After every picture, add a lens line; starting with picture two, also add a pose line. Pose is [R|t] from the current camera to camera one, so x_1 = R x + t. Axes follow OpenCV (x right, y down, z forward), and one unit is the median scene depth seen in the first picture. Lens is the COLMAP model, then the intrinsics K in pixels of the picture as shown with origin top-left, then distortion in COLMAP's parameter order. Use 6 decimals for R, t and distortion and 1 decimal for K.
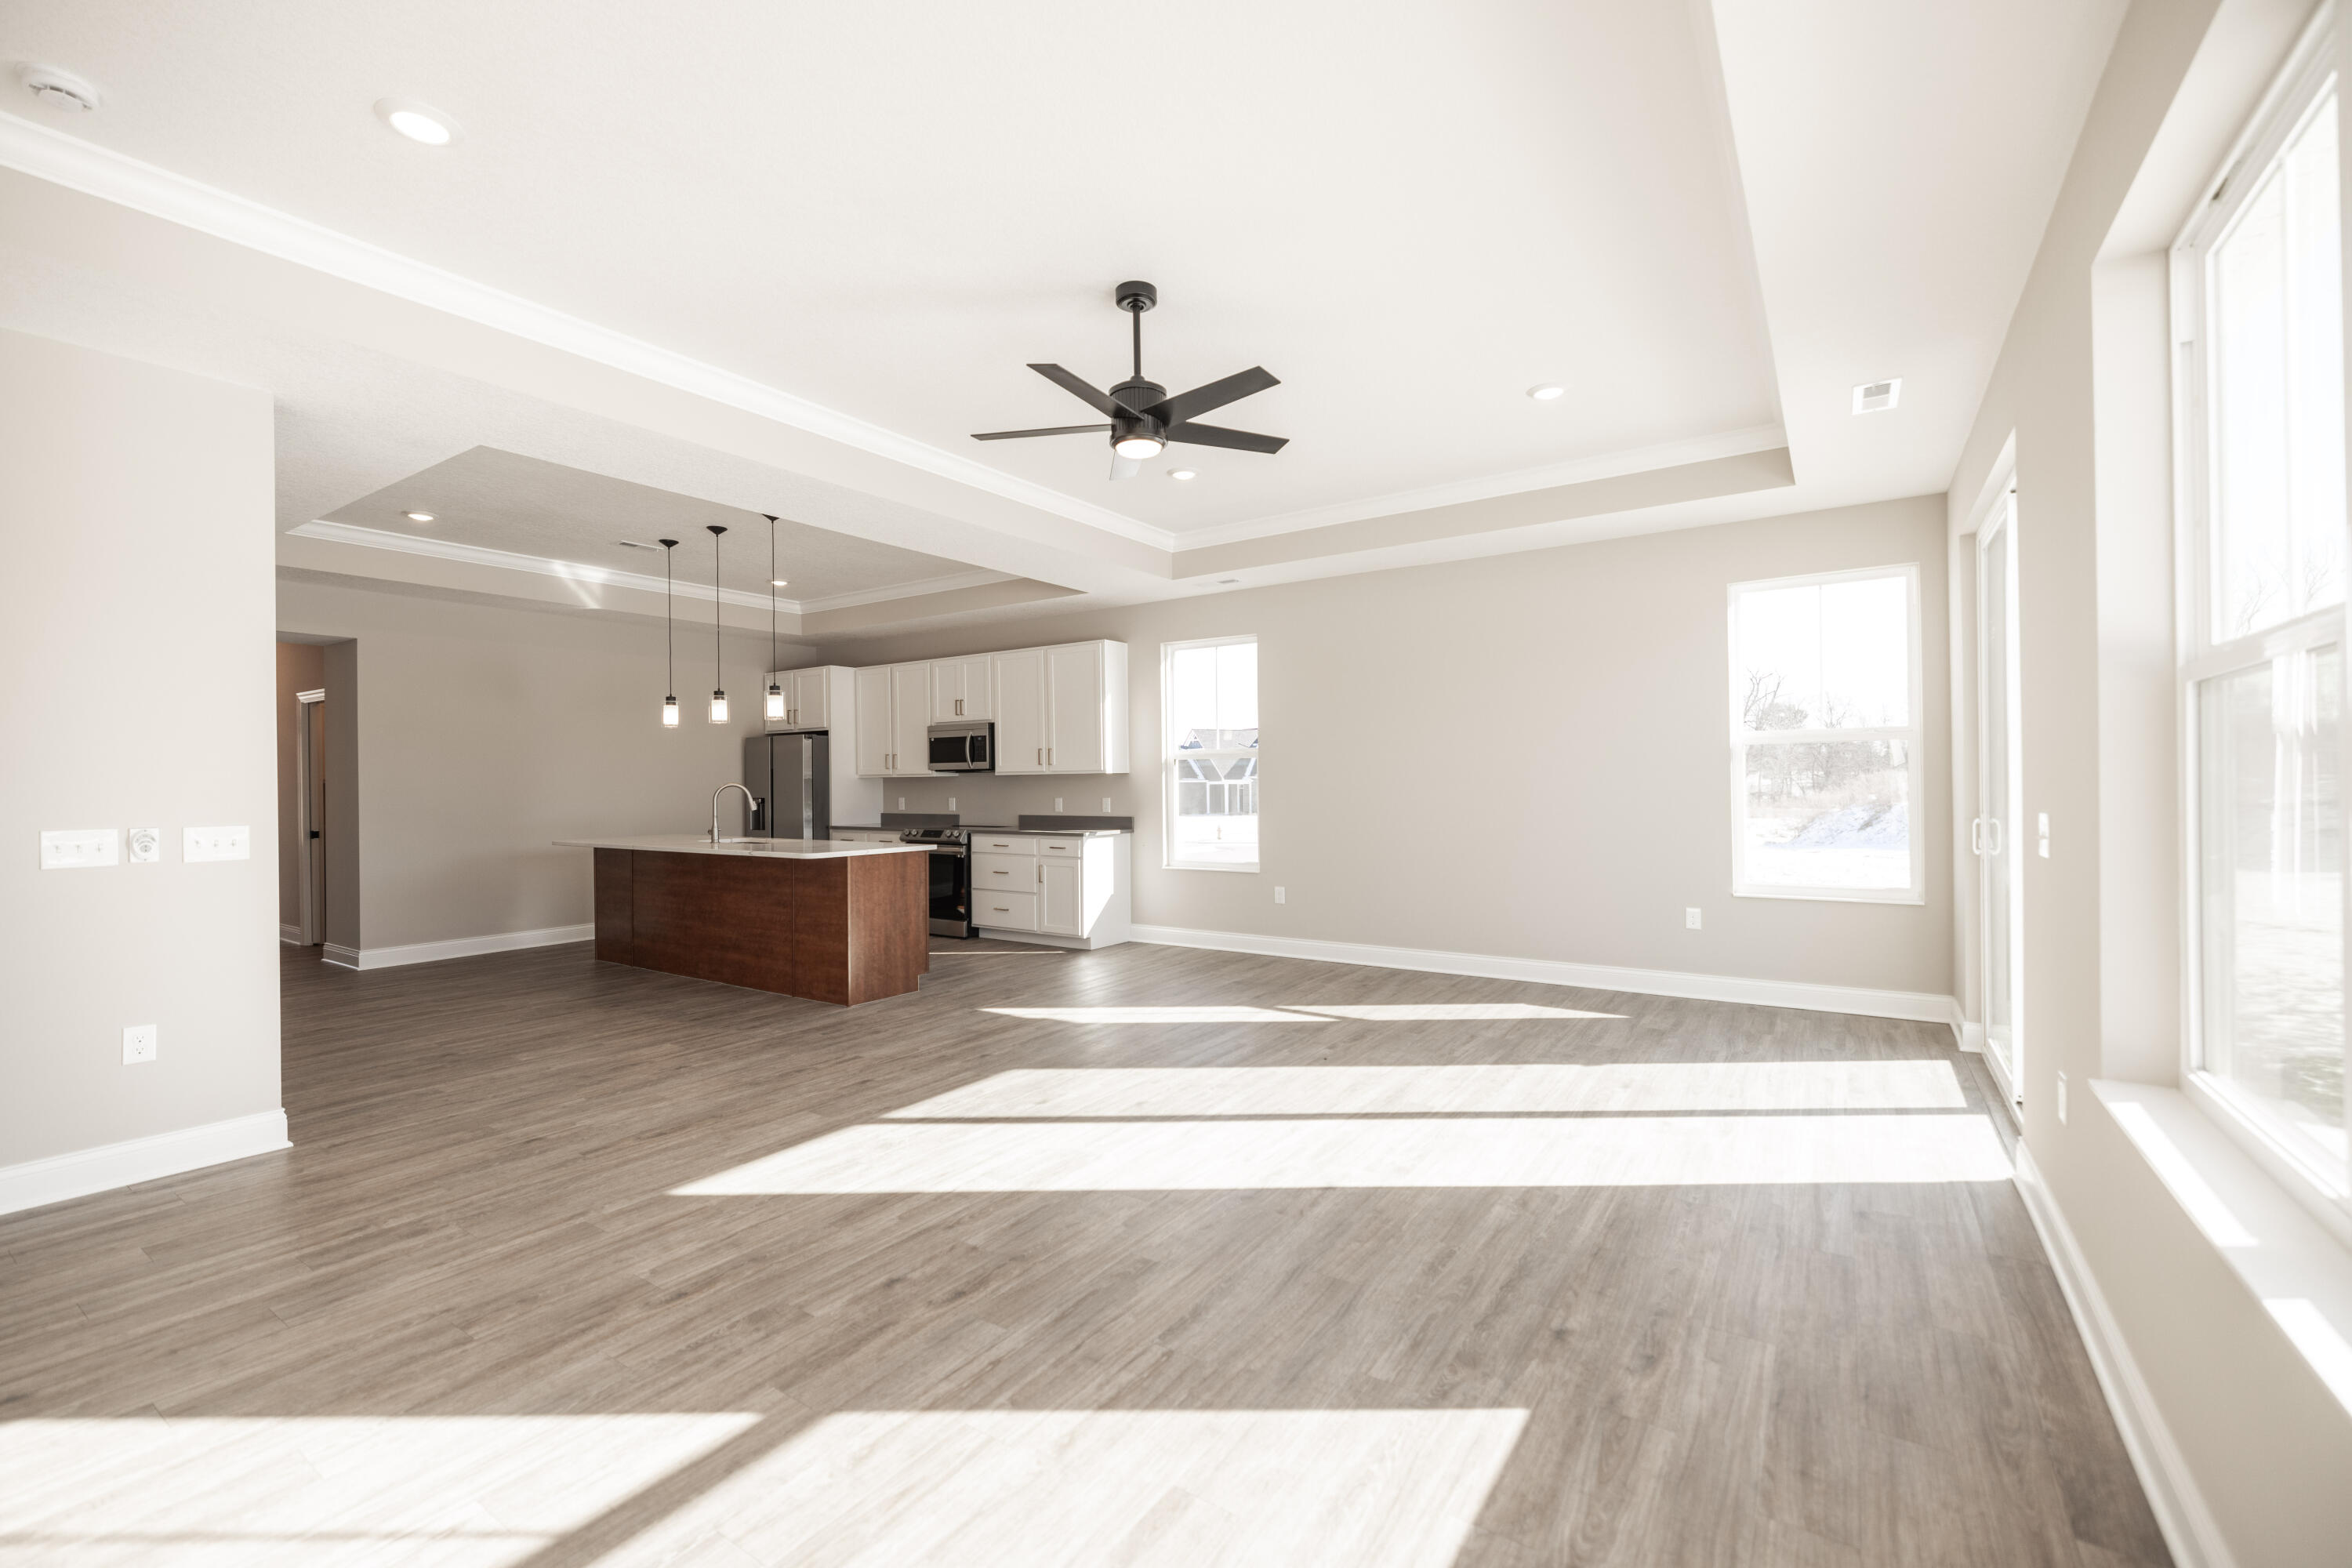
lens RADIAL K [[989.4, 0, 1176.0], [0, 989.4, 784.0], [0, 0, 1]] dist [0.001715, 0.000058]
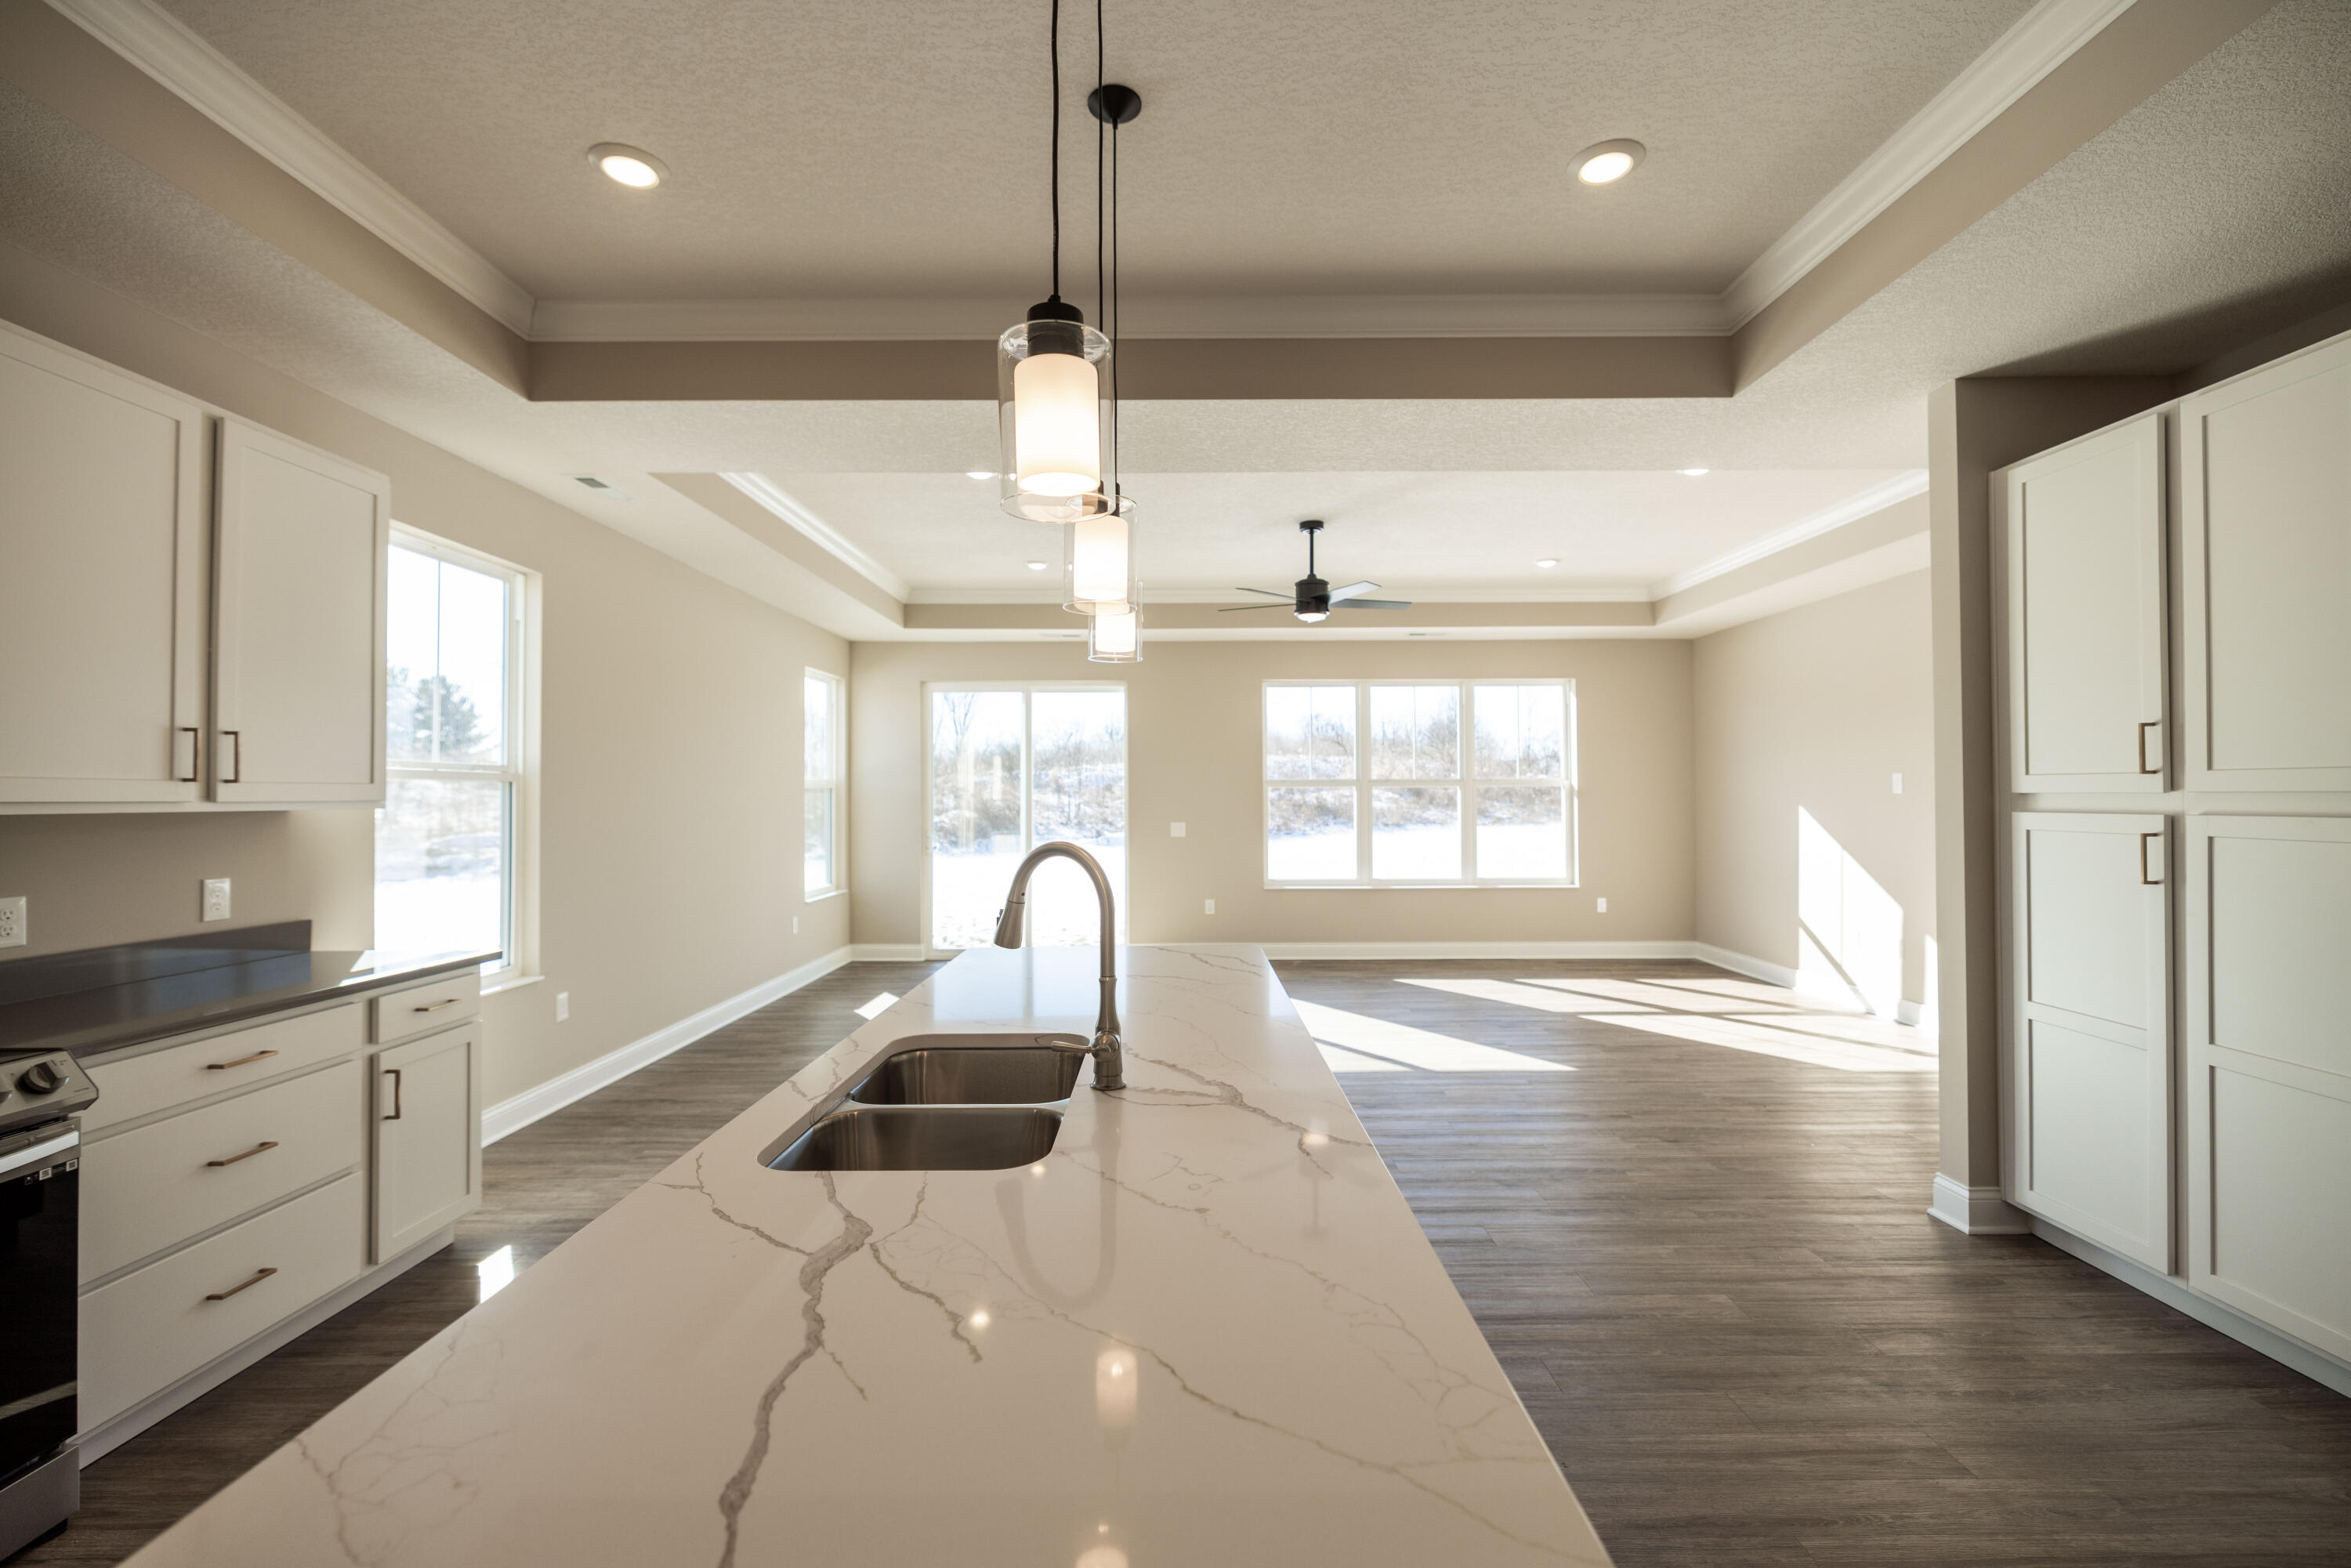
lens RADIAL K [[984.0, 0, 1171.8], [0, 984.0, 793.0], [0, 0, 1]] dist [0.003687, -0.000358]
pose [[-0.560099, 0.016462, 0.828262, -0.642050], [0.011590, 0.999860, -0.012035, -0.010128], [-0.828345, 0.002859, -0.560212, 1.064285]]
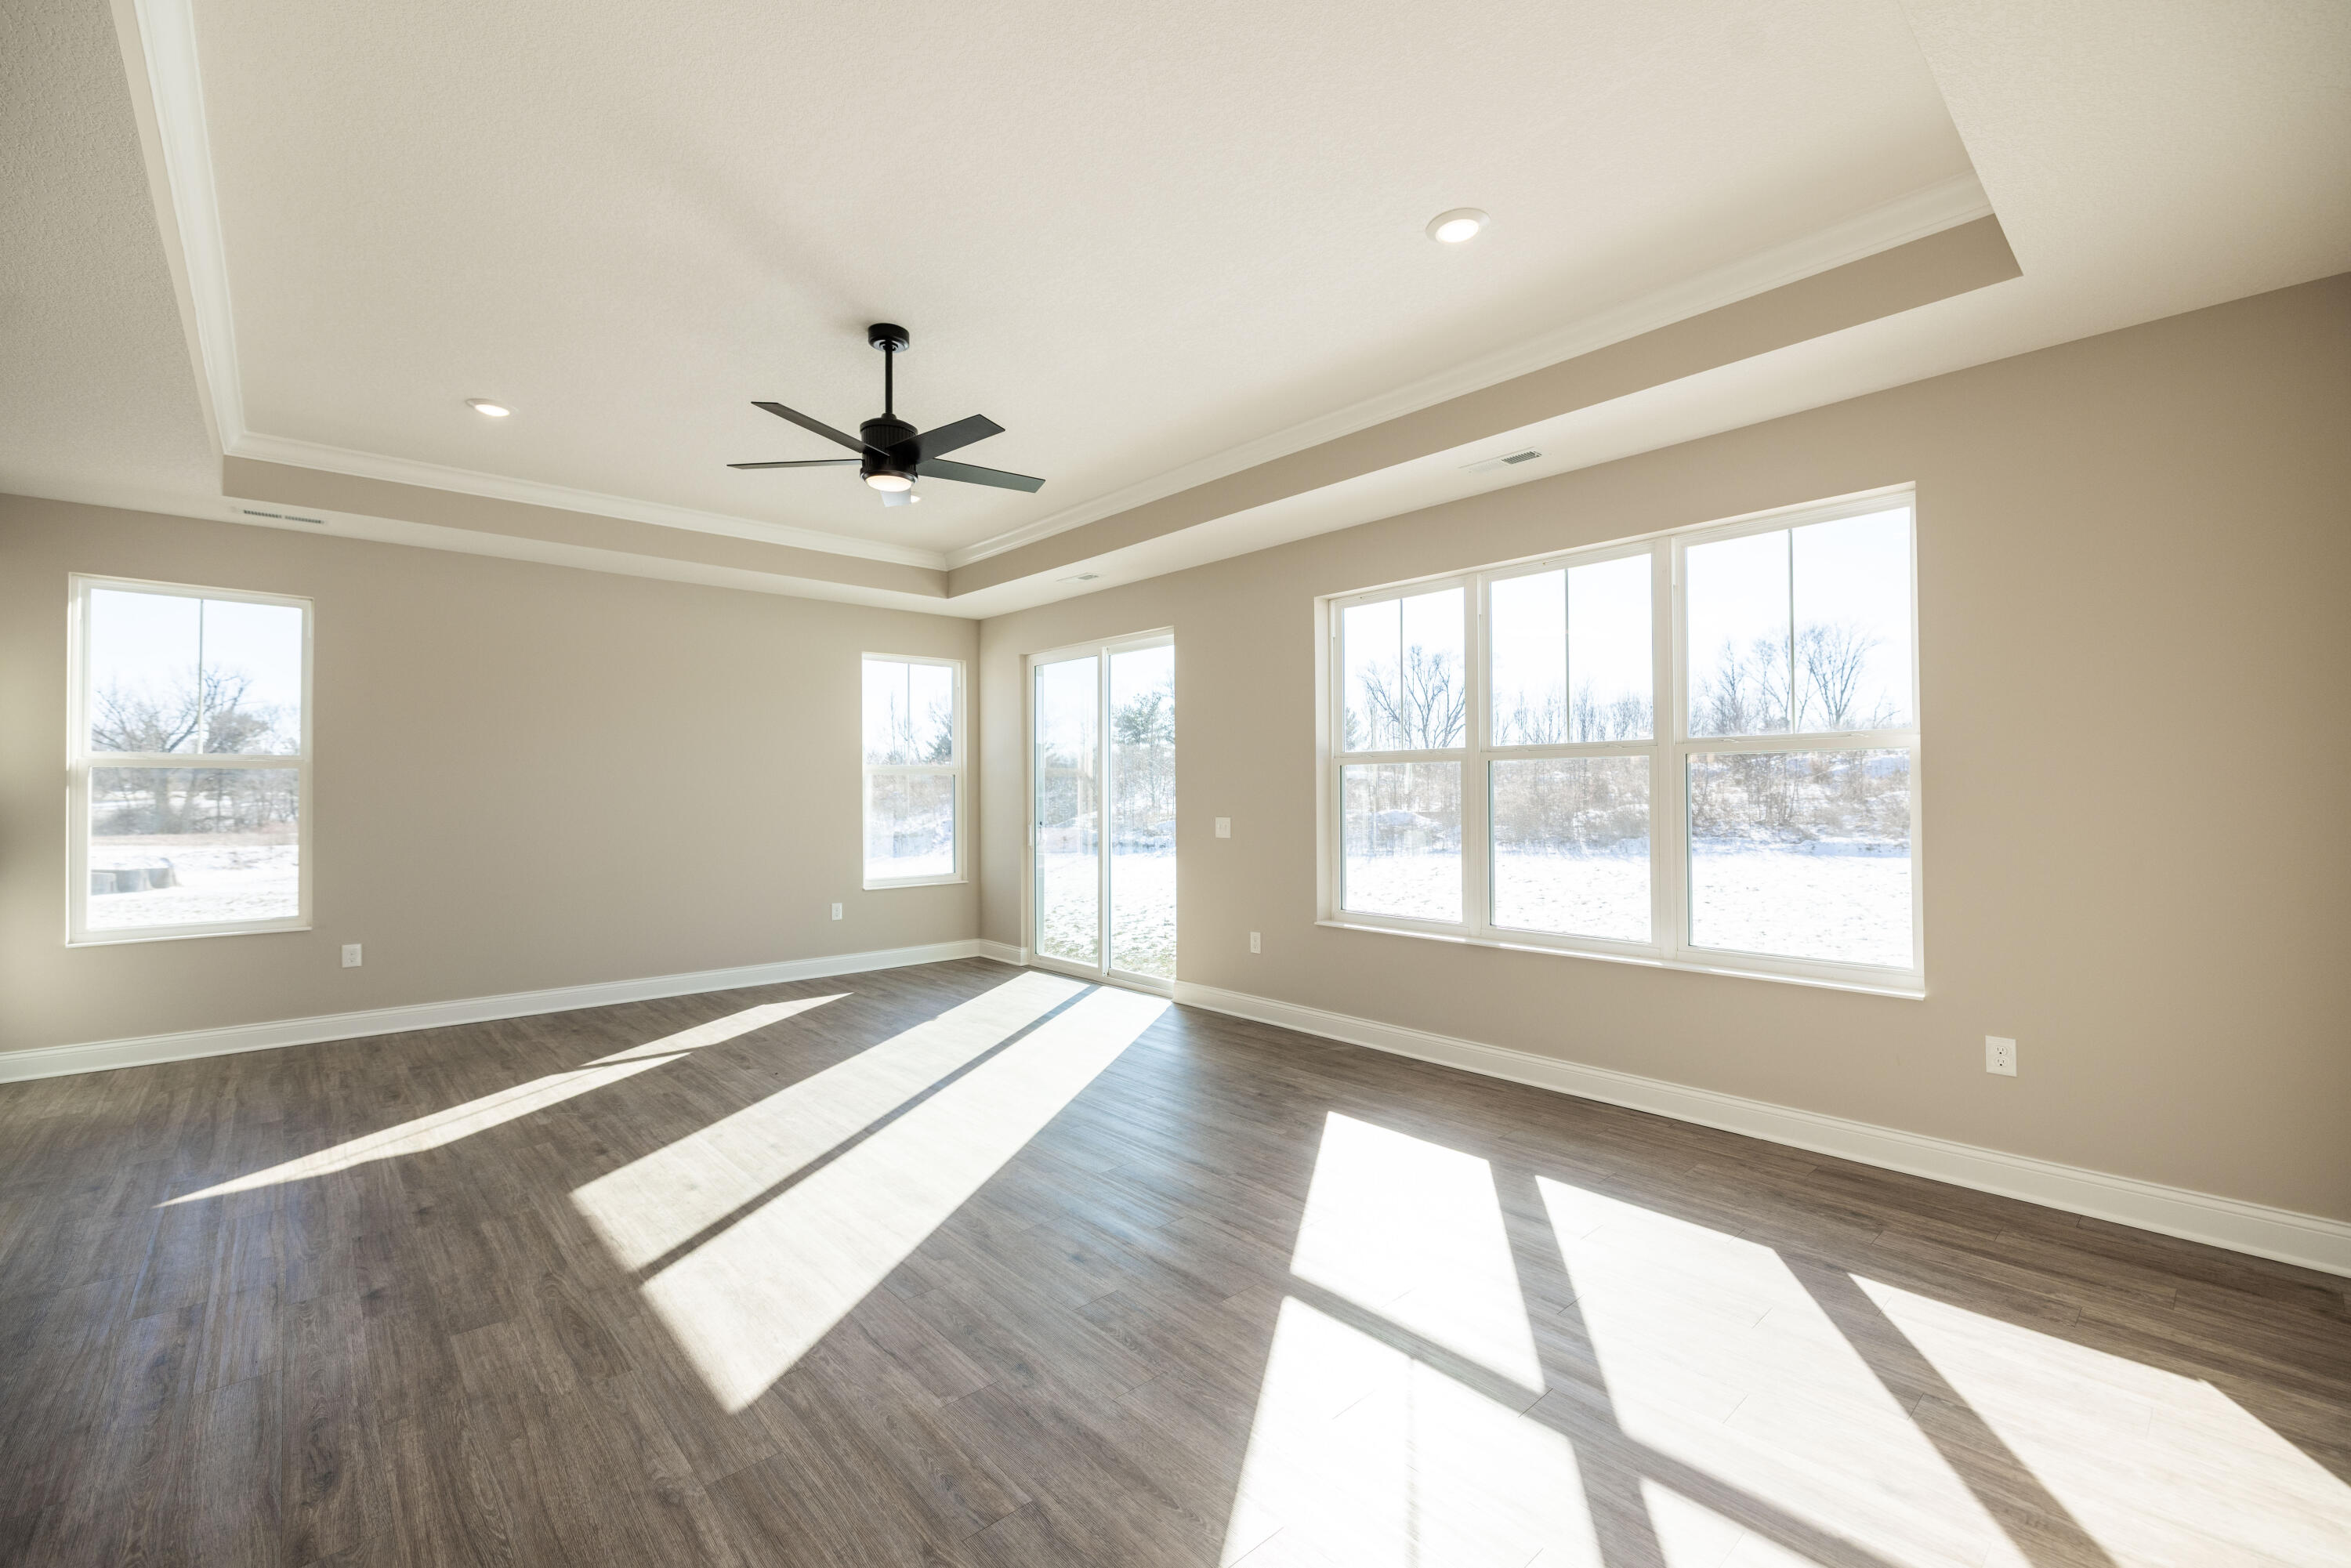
lens RADIAL K [[981.2, 0, 1174.1], [0, 981.2, 788.0], [0, 0, 1]] dist [0.002871, -0.000100]
pose [[0.242162, 0.015185, 0.970117, -0.479570], [0.002229, 0.999866, -0.016207, -0.000280], [-0.970233, 0.006087, 0.242096, 0.228412]]
